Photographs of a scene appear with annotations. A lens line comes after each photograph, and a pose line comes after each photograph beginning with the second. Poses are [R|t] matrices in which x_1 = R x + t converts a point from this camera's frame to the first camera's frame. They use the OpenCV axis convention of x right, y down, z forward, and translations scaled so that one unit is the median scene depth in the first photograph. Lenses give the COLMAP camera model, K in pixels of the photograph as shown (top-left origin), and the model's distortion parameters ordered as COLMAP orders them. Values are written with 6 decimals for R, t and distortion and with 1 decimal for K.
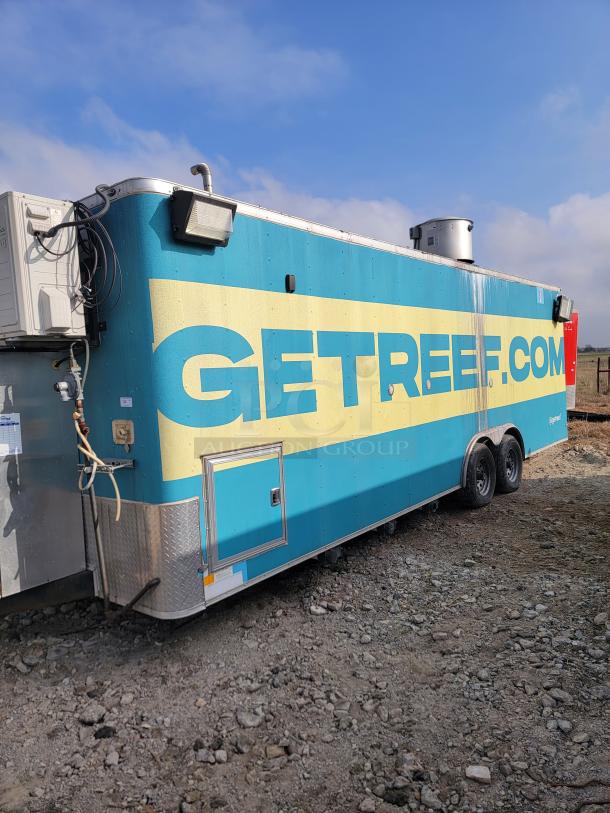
lens RADIAL K [[567.9, 0, 298.7], [0, 567.9, 404.9], [0, 0, 1]] dist [0.064084, -0.028346]
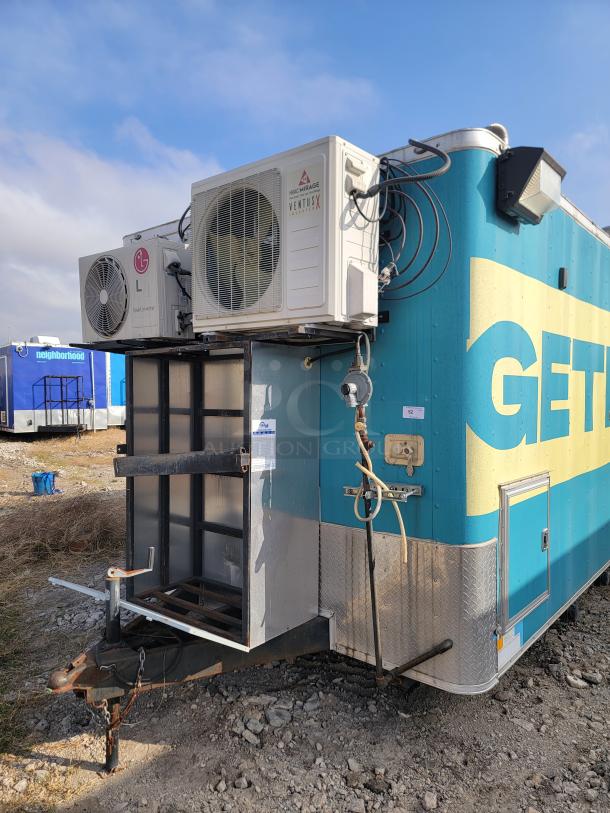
lens RADIAL K [[567.9, 0, 309.2], [0, 567.9, 410.9], [0, 0, 1]] dist [0.064084, -0.028346]
pose [[0.998629, 0.051403, -0.009905, -0.430049], [-0.051651, 0.998309, -0.026672, 0.021075], [0.008517, 0.027147, 0.999595, 0.199233]]
